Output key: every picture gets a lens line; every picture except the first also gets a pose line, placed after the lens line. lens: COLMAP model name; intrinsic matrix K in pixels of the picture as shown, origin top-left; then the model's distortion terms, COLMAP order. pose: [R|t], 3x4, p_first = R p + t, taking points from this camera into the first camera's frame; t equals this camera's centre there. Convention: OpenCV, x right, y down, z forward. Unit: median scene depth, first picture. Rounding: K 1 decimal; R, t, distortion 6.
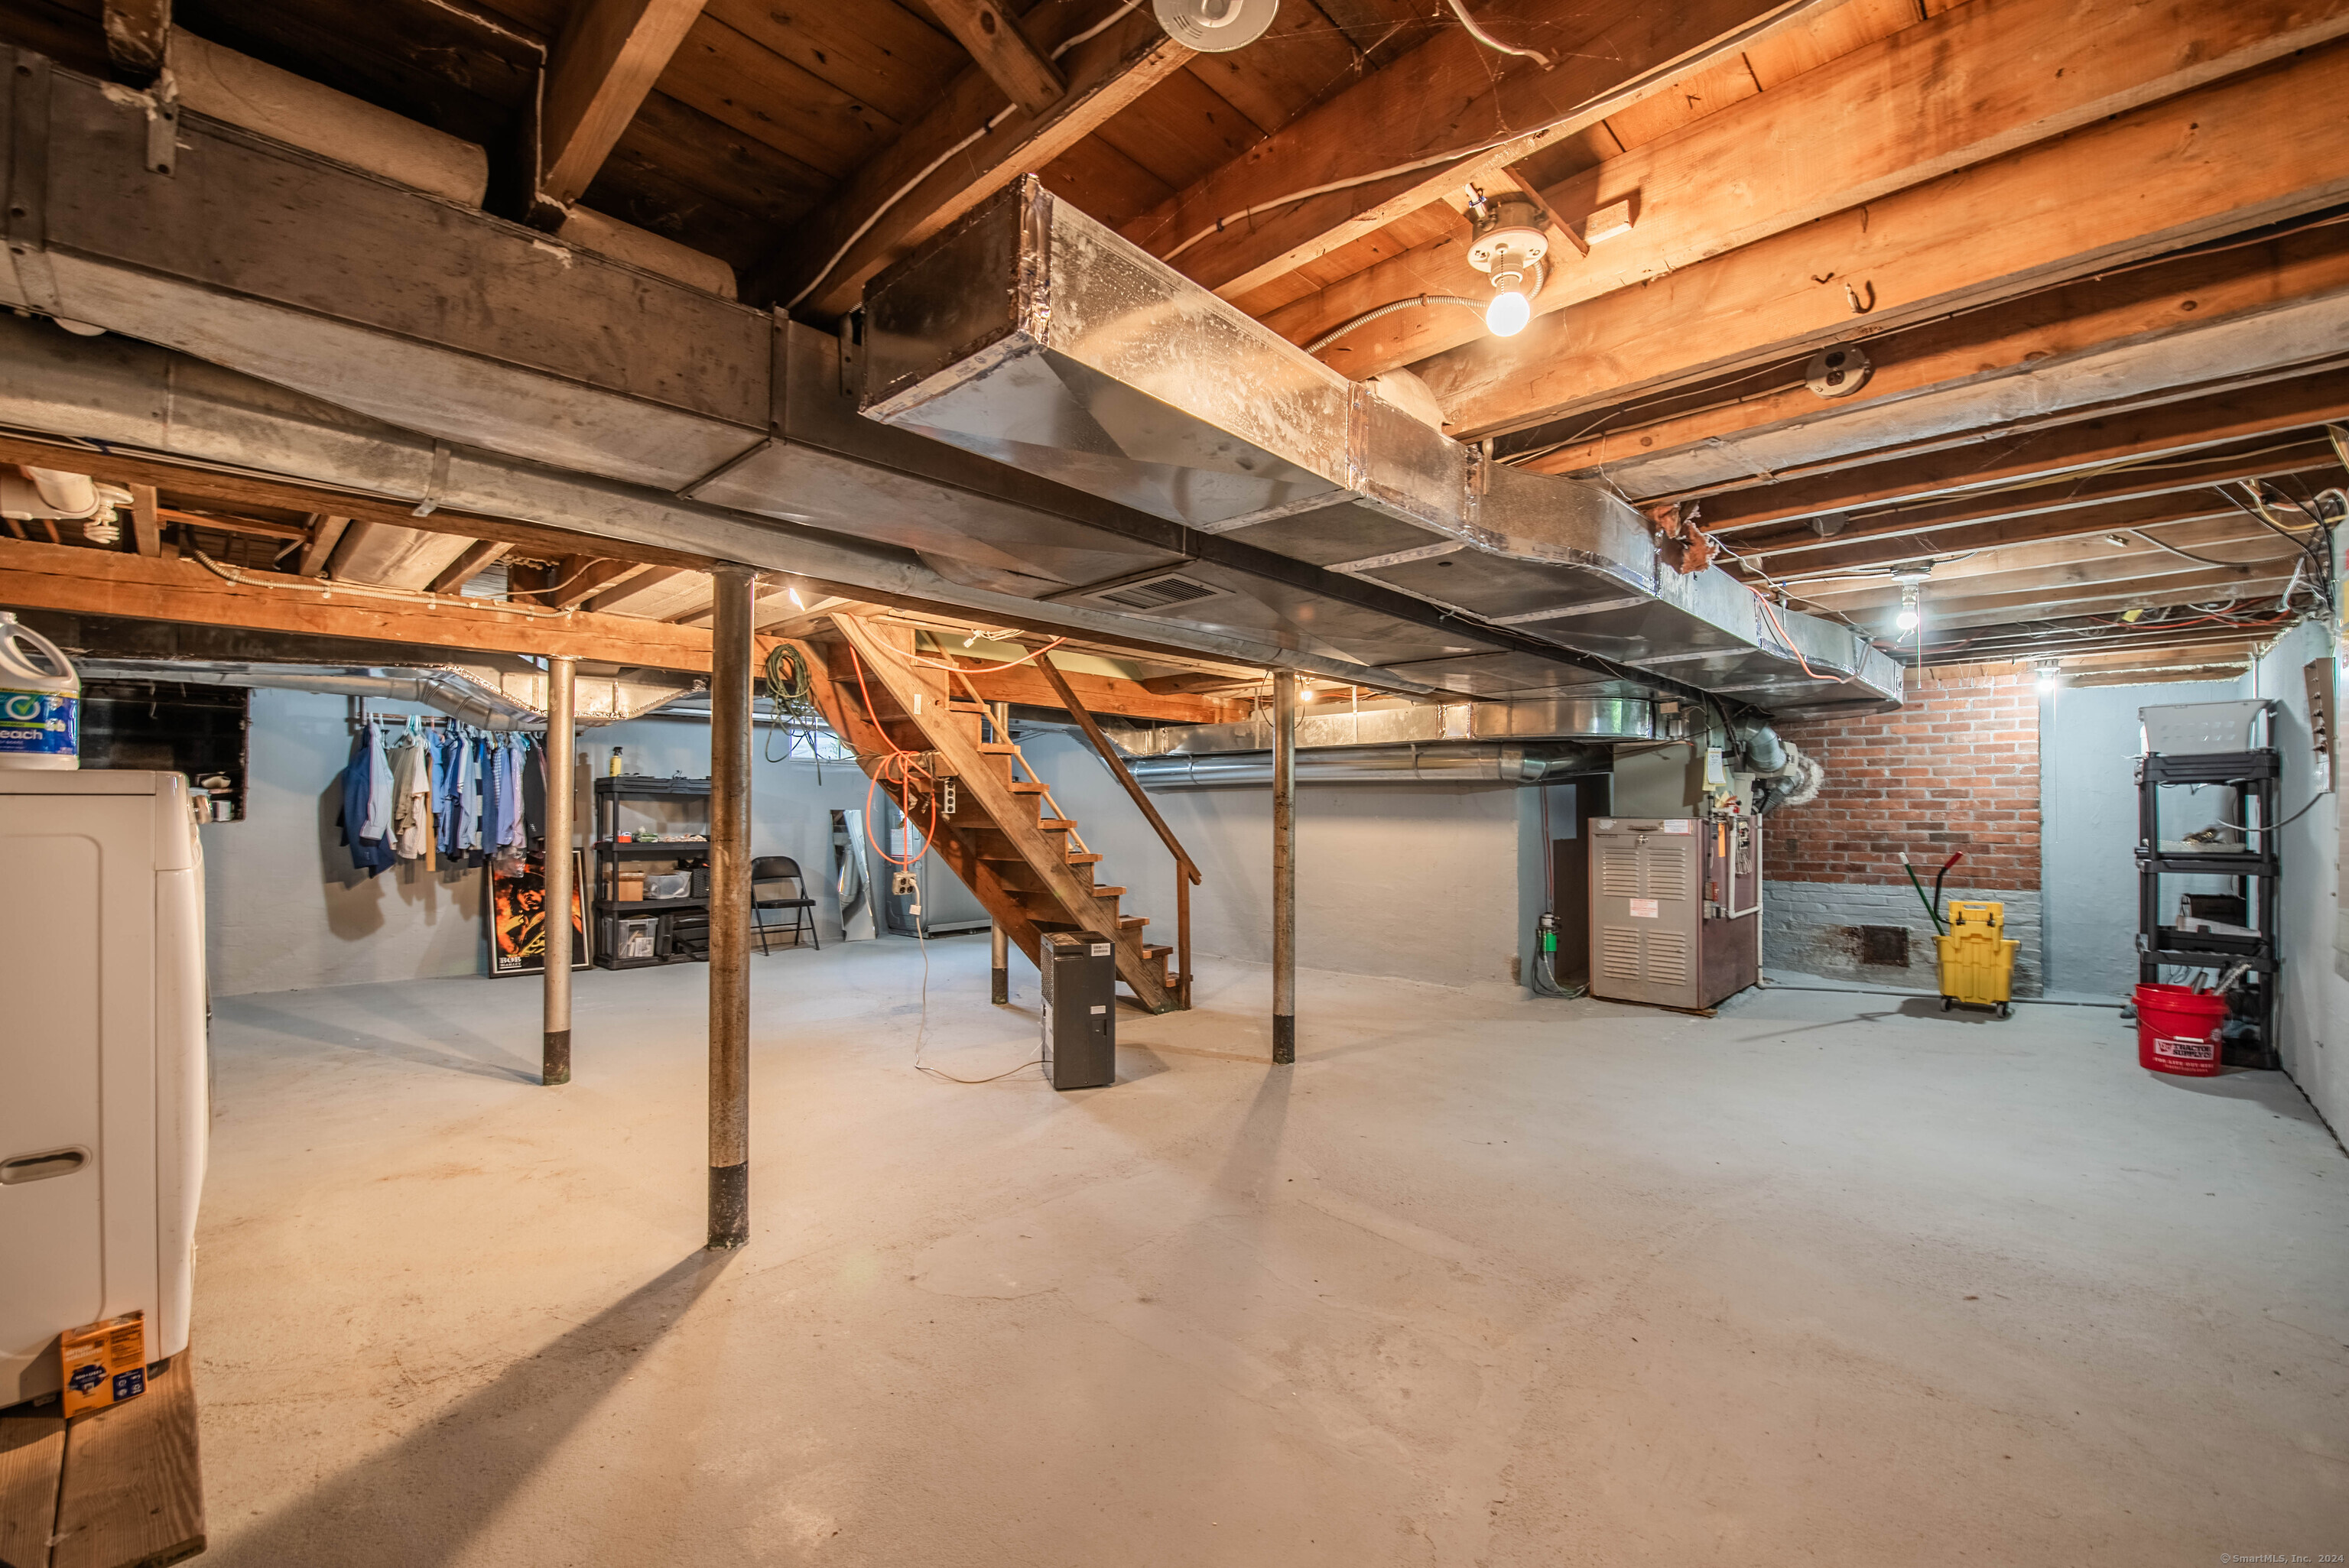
lens RADIAL K [[955.7, 0, 1183.9], [0, 955.7, 799.9], [0, 0, 1]] dist [-0.001558, -0.000238]
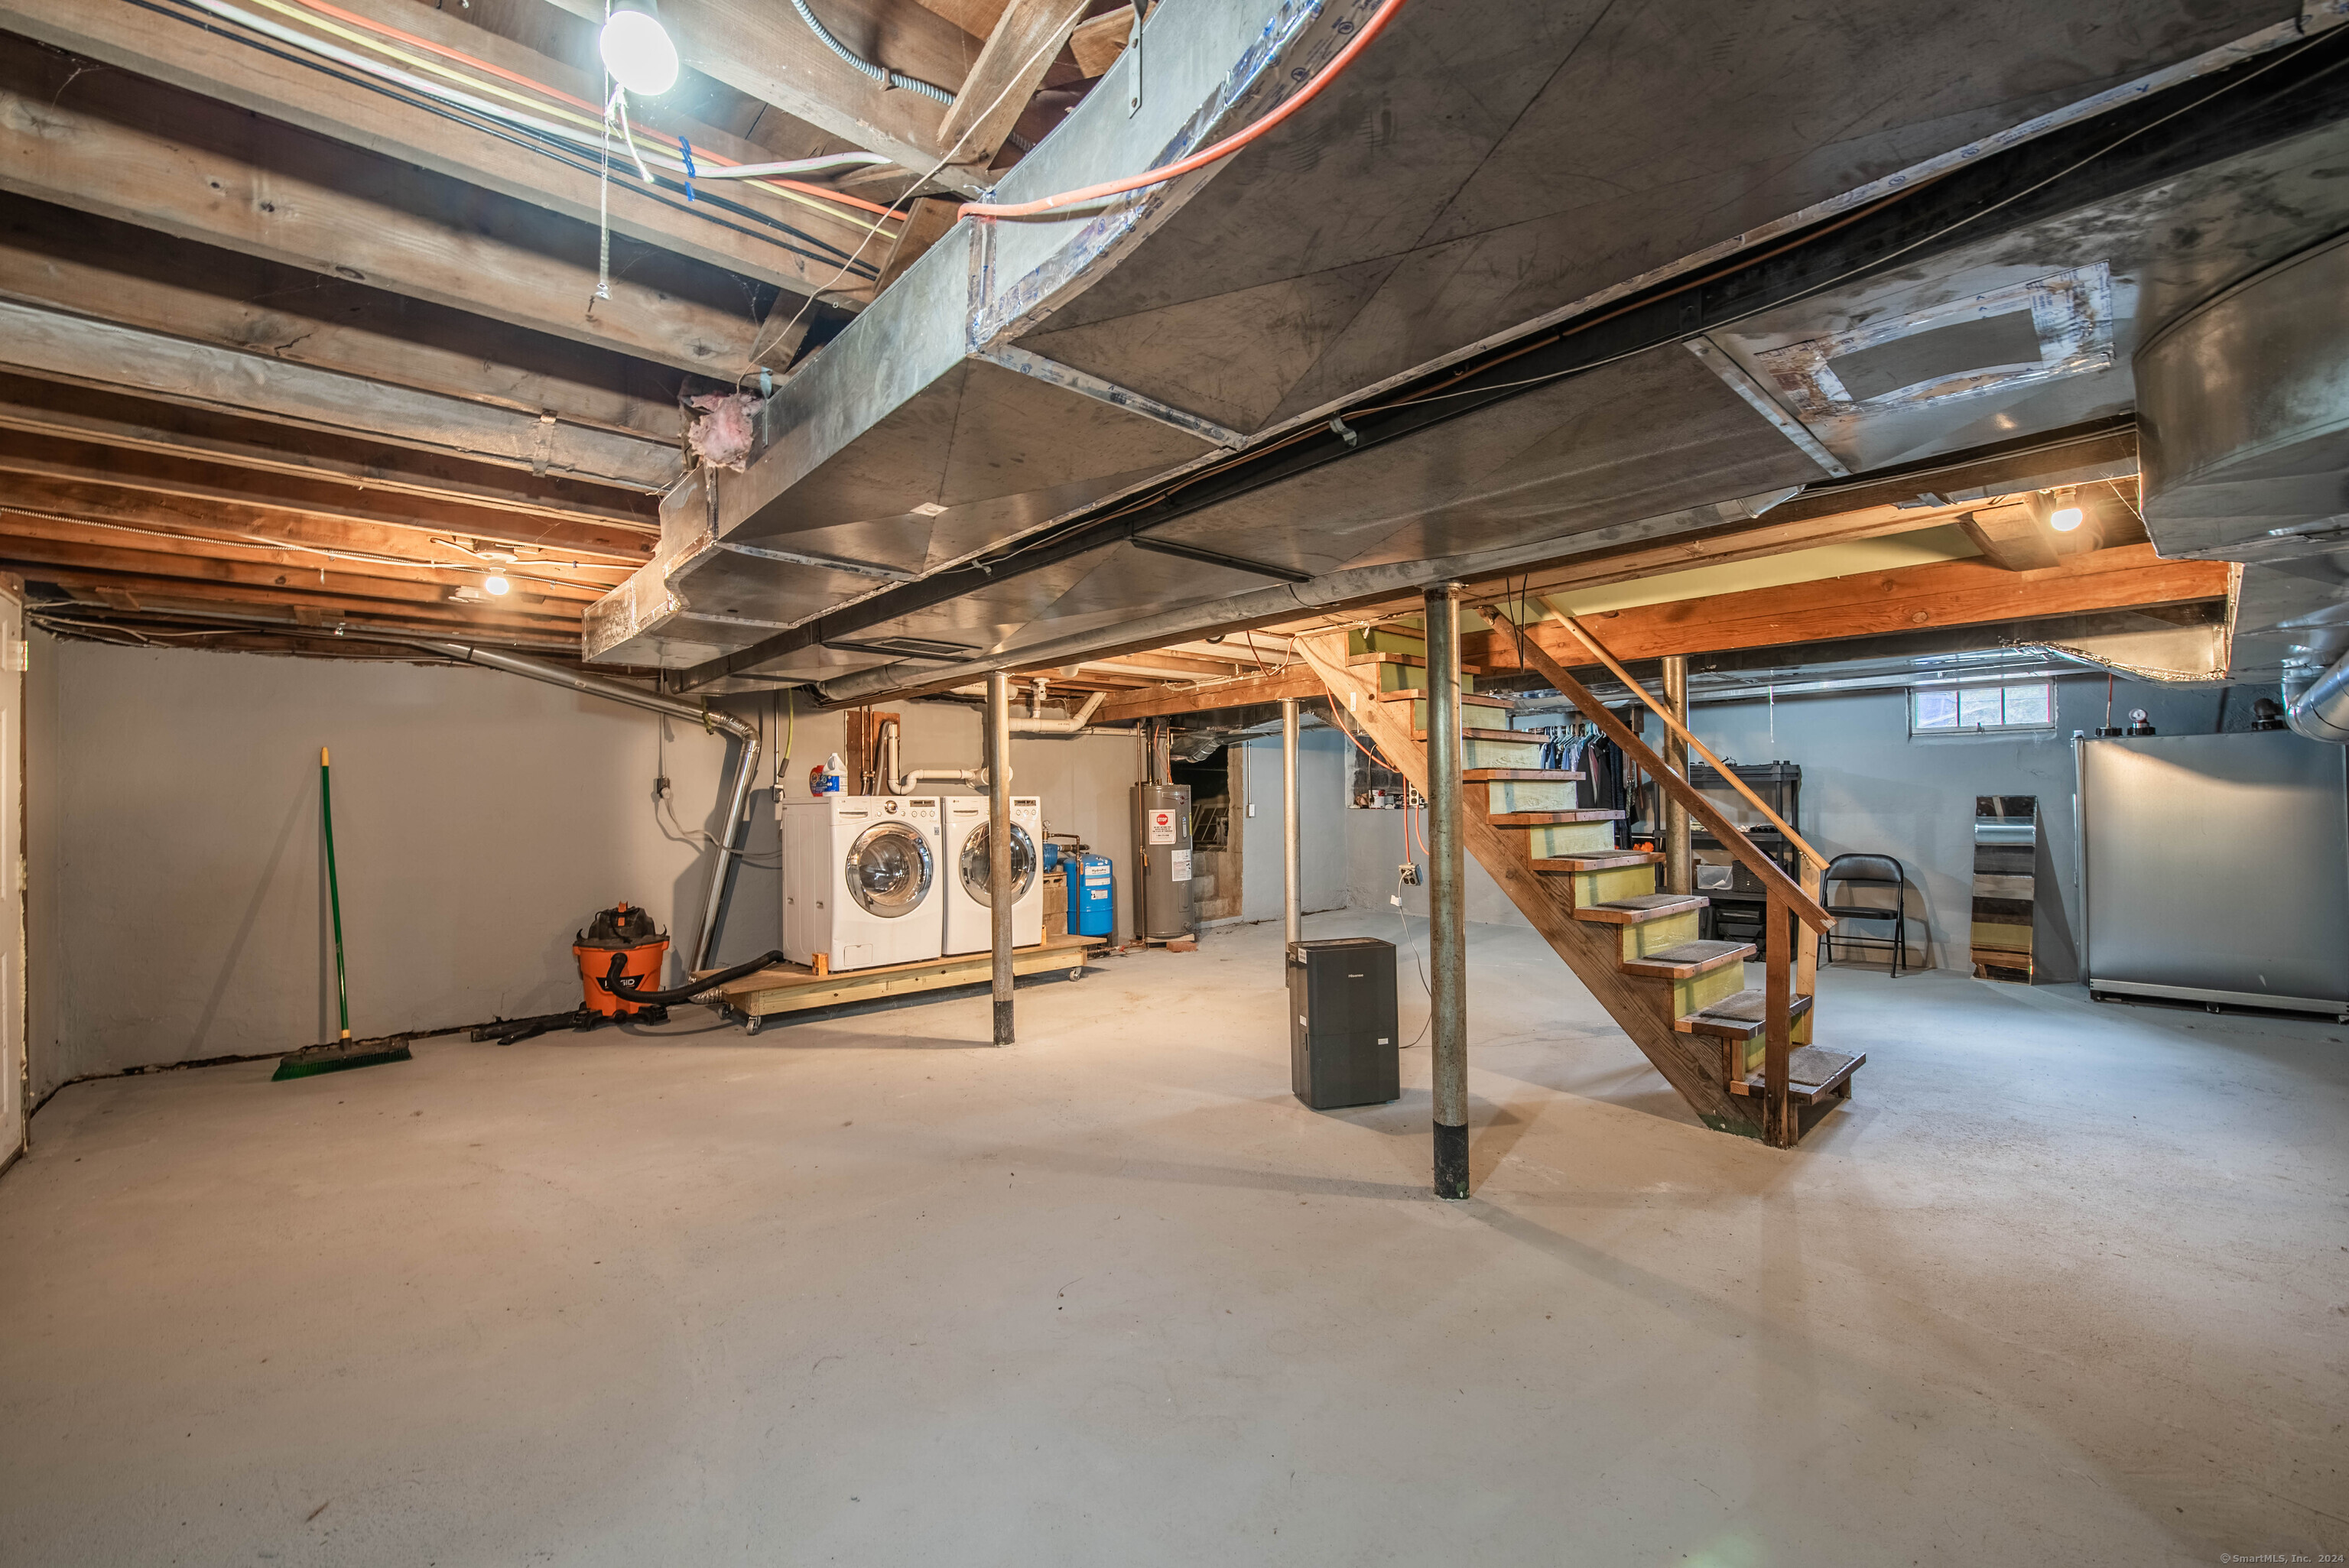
lens RADIAL K [[955.7, 0, 1186.1], [0, 955.7, 794.2], [0, 0, 1]] dist [-0.001558, -0.000238]
pose [[-0.091572, -0.008650, -0.995761, 0.846925], [0.020965, 0.999724, -0.010612, 0.008108], [0.995578, -0.021848, -0.091365, 0.984826]]
